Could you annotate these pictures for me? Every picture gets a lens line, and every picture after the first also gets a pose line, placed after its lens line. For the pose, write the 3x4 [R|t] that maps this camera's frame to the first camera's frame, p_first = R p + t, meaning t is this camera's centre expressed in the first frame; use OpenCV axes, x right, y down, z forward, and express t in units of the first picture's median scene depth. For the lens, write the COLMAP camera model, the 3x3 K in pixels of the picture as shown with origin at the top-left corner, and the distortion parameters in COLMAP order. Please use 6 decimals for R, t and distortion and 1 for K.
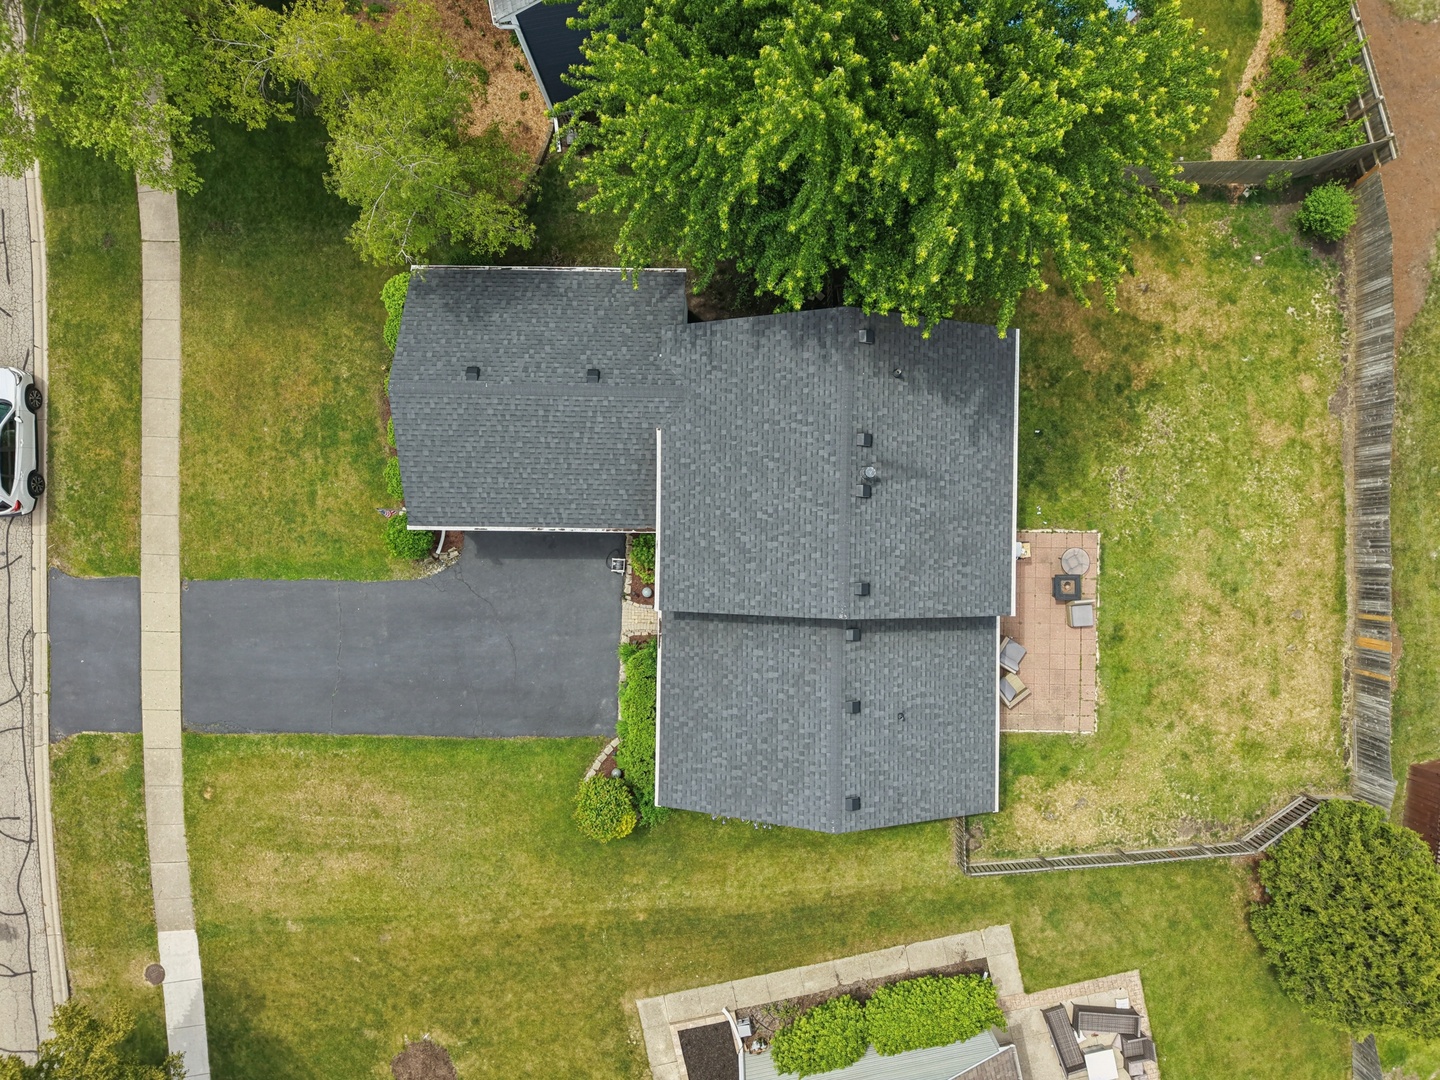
lens RADIAL K [[959.0, 0, 728.5], [0, 959.0, 533.7], [0, 0, 1]] dist [0.063013, -0.077281]
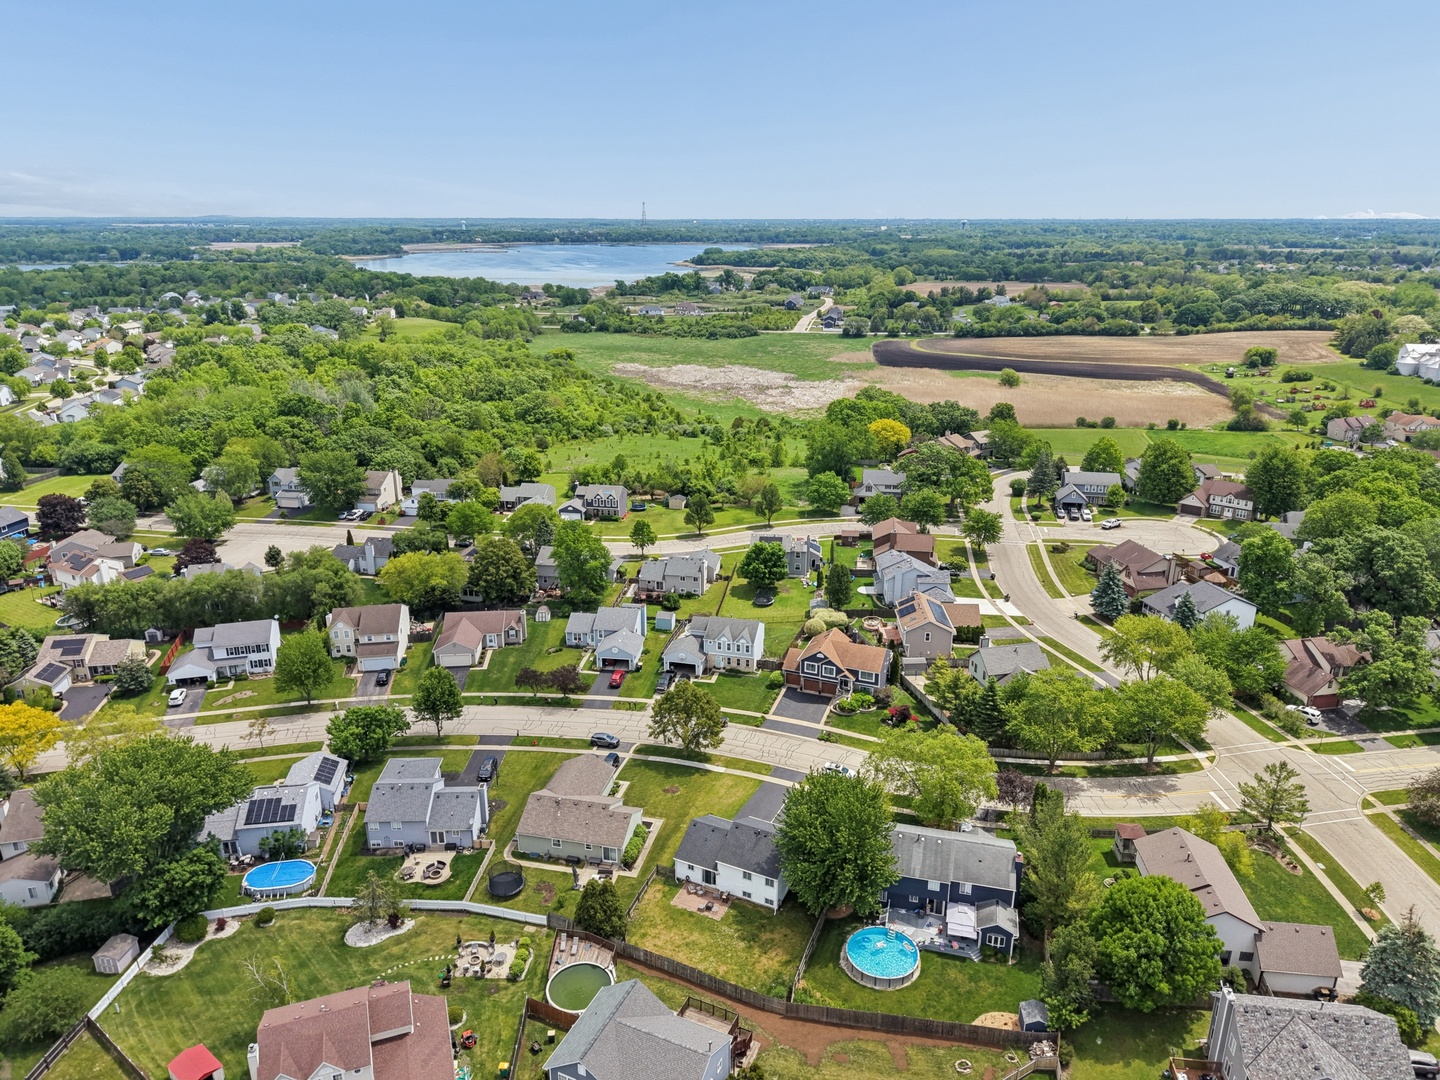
lens RADIAL K [[959.0, 0, 728.5], [0, 959.0, 533.7], [0, 0, 1]] dist [0.063013, -0.077281]
pose [[-0.417645, 0.298353, -0.858230, 2.974895], [-0.908607, -0.134615, 0.395363, -1.239443], [0.002427, 0.944915, 0.327307, -1.509904]]
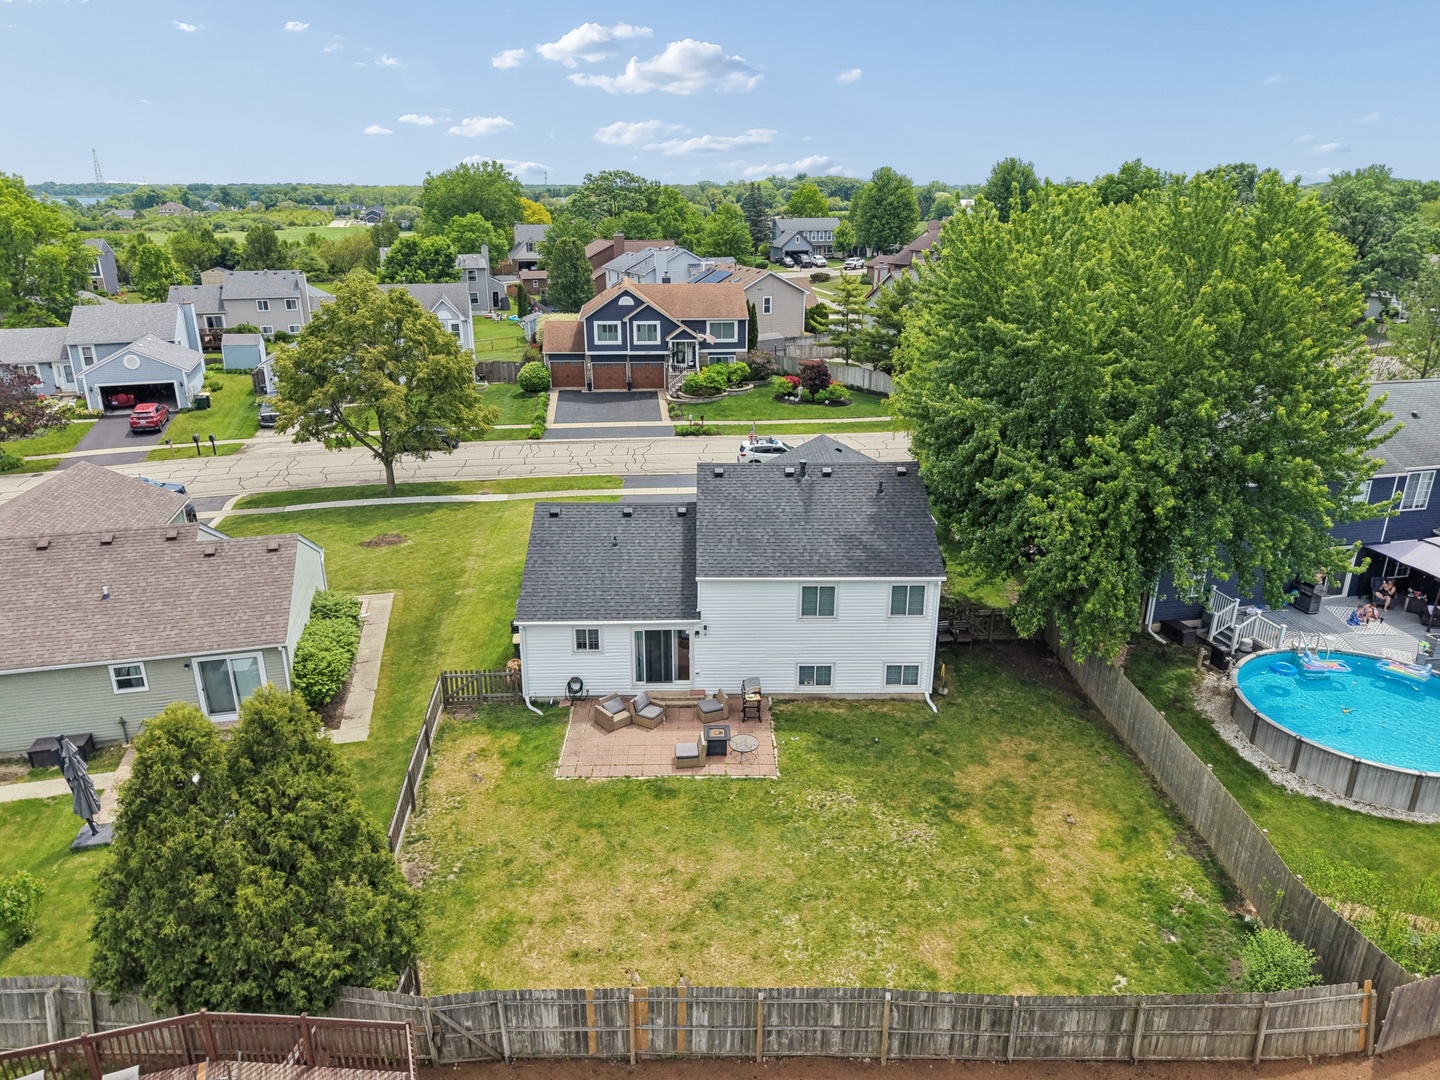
lens RADIAL K [[959.0, 0, 728.5], [0, 959.0, 533.7], [0, 0, 1]] dist [0.063013, -0.077281]
pose [[0.035327, 0.349770, -0.936169, 1.124496], [-0.999375, 0.013816, -0.032550, 0.069772], [0.001549, 0.936734, 0.350039, 0.465660]]
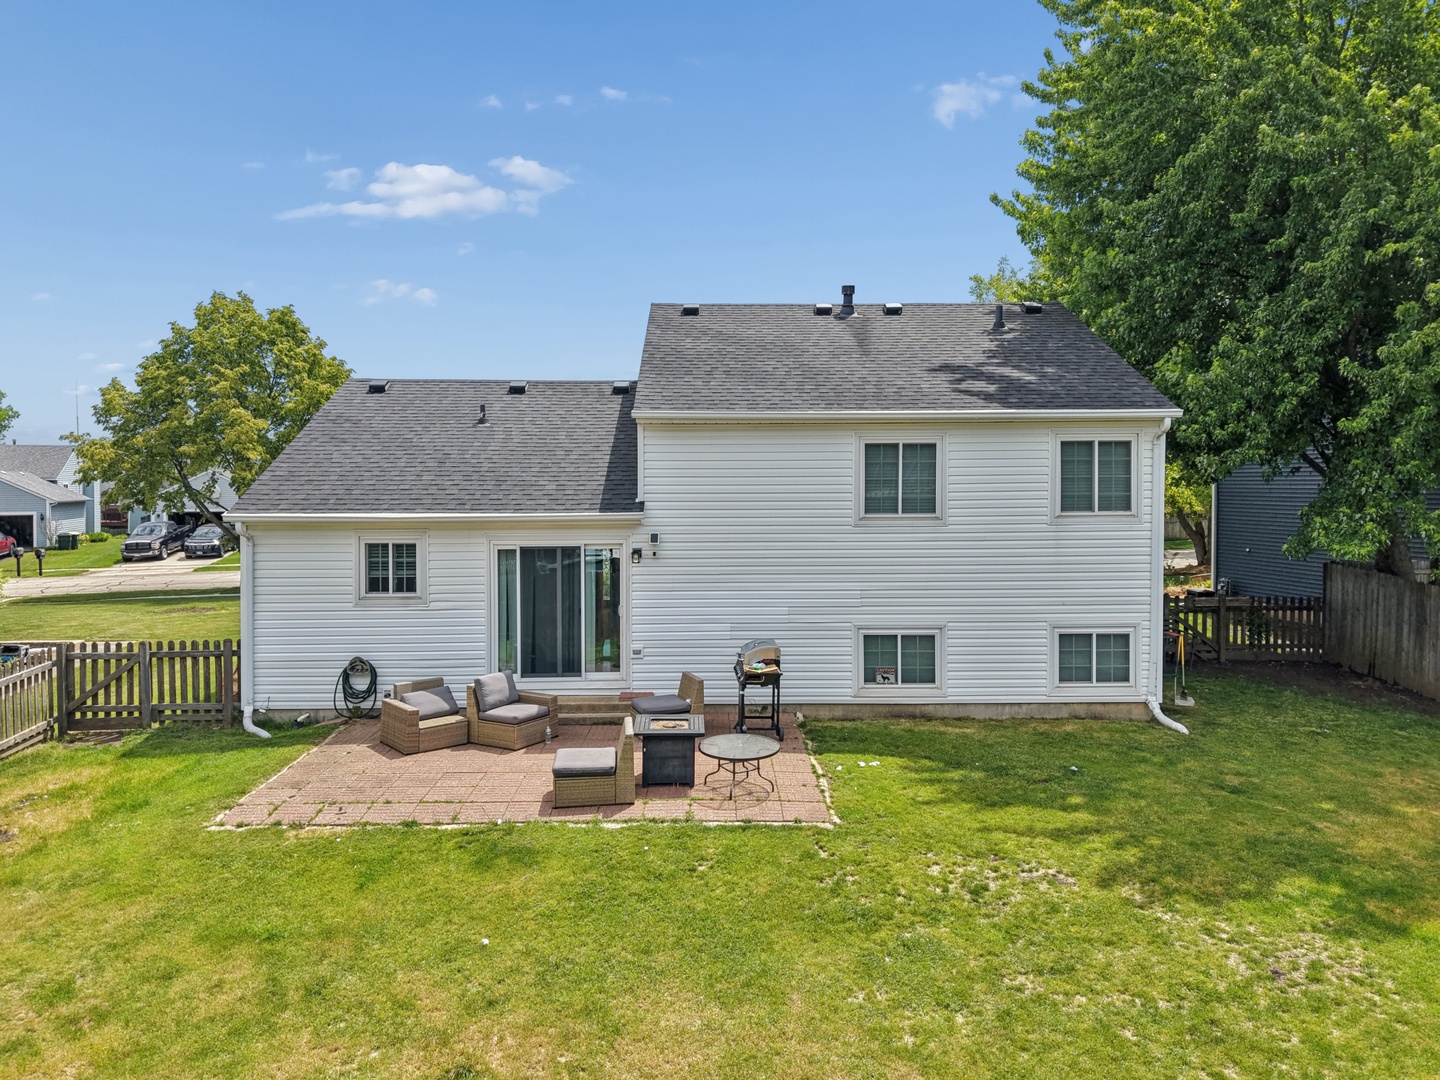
lens RADIAL K [[959.0, 0, 728.5], [0, 959.0, 533.7], [0, 0, 1]] dist [0.063013, -0.077281]
pose [[0.032103, 0.048081, -0.998327, 0.684701], [-0.999438, 0.011183, -0.031600, 0.042430], [0.009645, 0.998781, 0.048413, 0.874667]]
